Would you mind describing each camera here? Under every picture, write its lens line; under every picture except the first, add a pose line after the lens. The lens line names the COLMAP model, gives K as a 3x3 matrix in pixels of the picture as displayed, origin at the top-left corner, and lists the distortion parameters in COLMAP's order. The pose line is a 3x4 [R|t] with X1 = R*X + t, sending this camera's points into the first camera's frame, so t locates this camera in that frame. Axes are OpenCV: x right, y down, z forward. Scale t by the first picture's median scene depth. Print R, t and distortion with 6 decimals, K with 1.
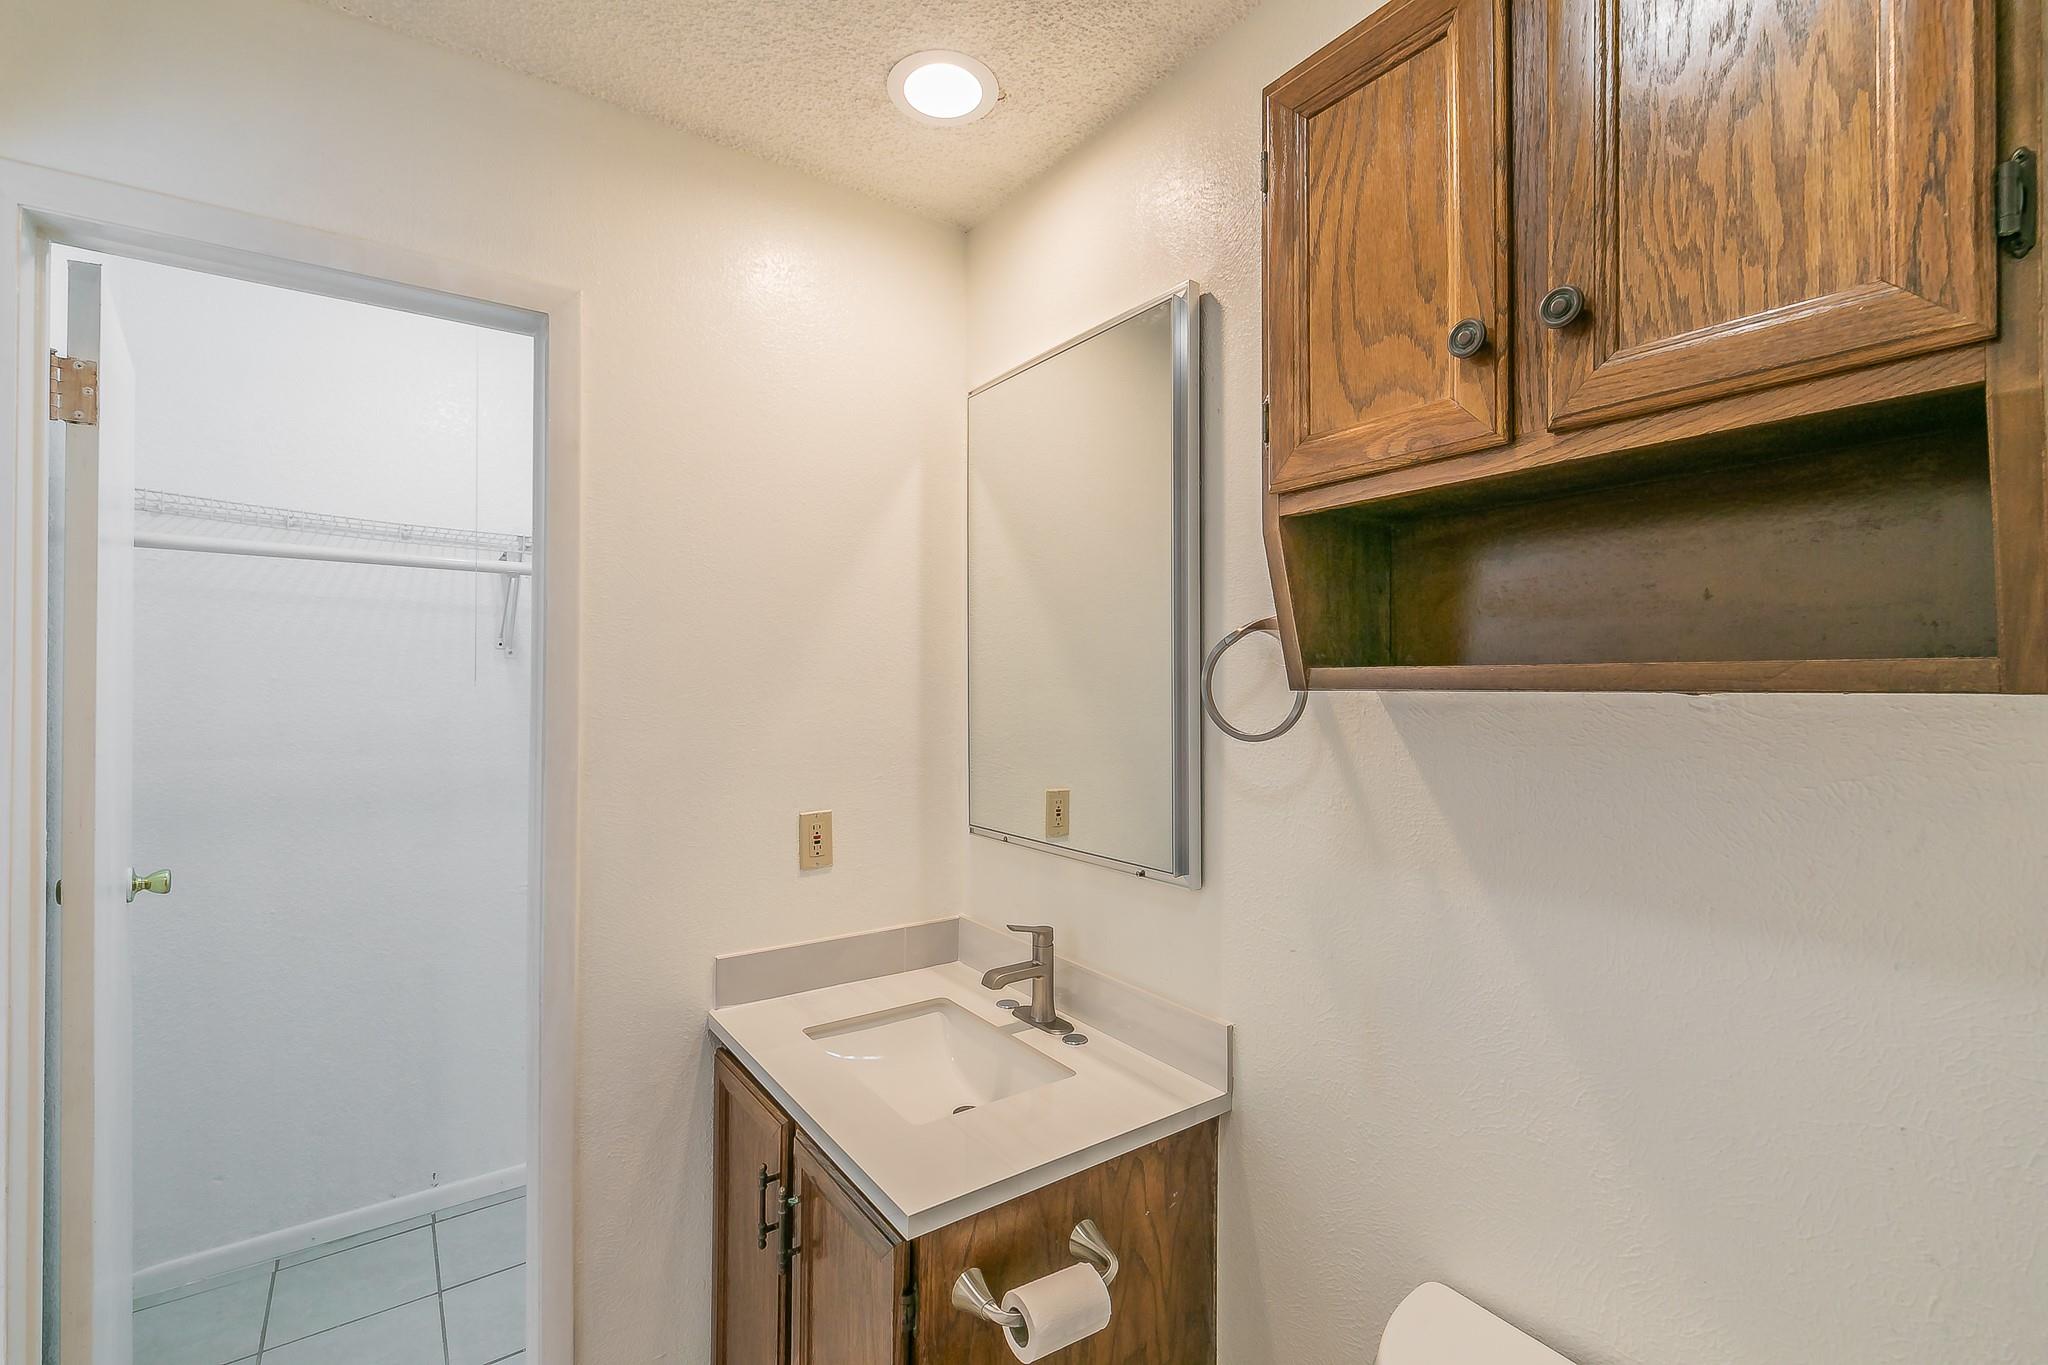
lens RADIAL K [[880.6, 0, 1030.4], [0, 880.6, 687.7], [0, 0, 1]] dist [0.000720, -0.000014]
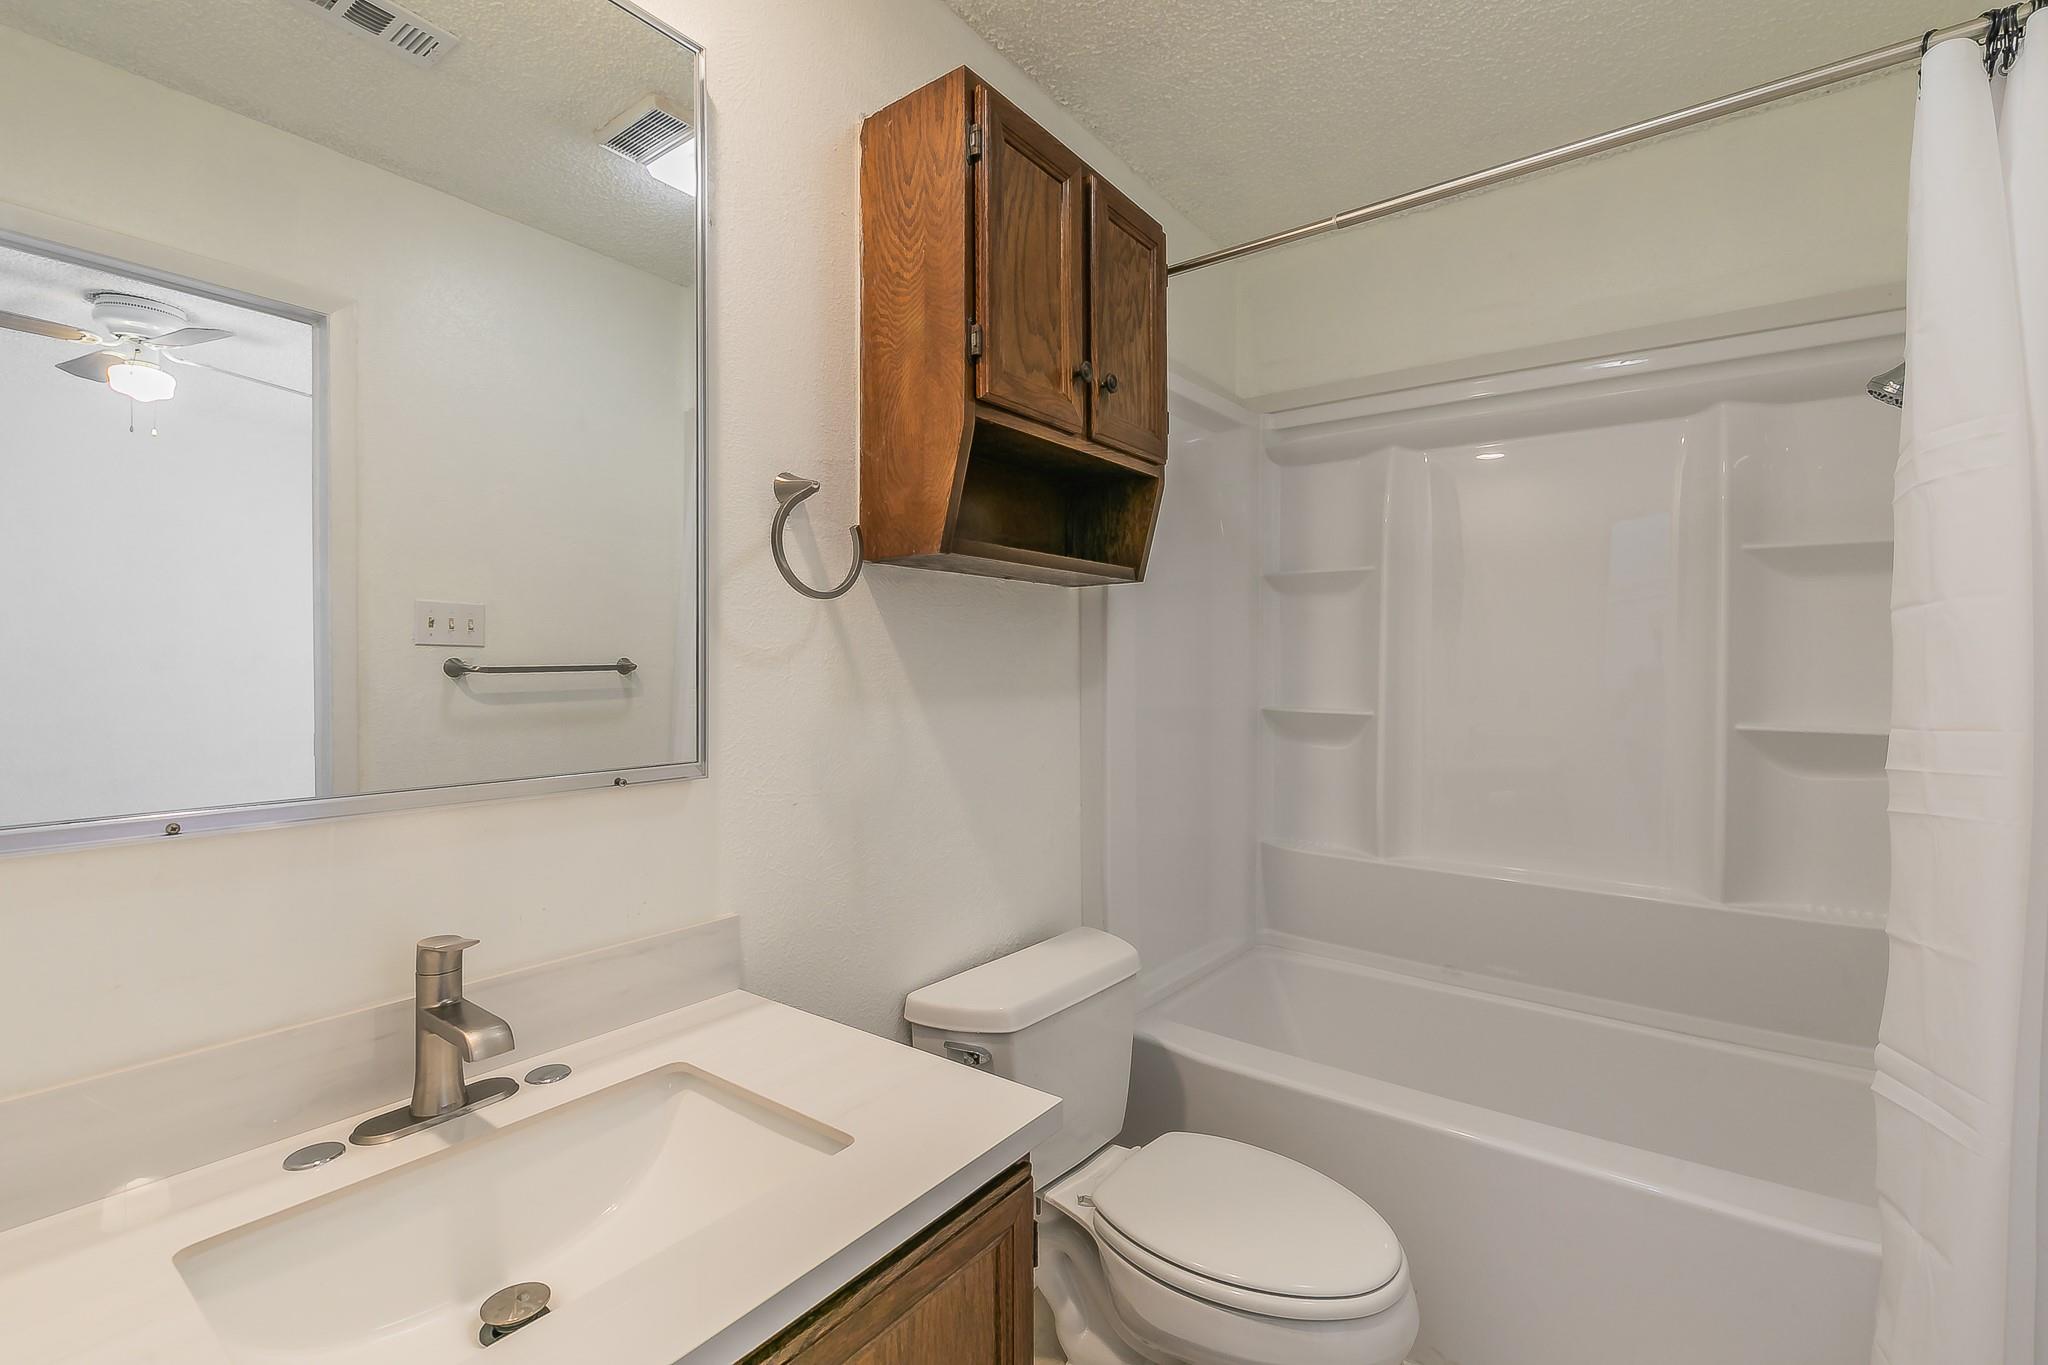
lens RADIAL K [[915.2, 0, 1025.1], [0, 915.2, 662.7], [0, 0, 1]] dist [-0.000243, -0.000072]
pose [[-0.291729, -0.001038, 0.956501, -1.104688], [-0.002598, 0.999997, 0.000293, 0.177365], [-0.956498, -0.002400, -0.291730, 1.437425]]
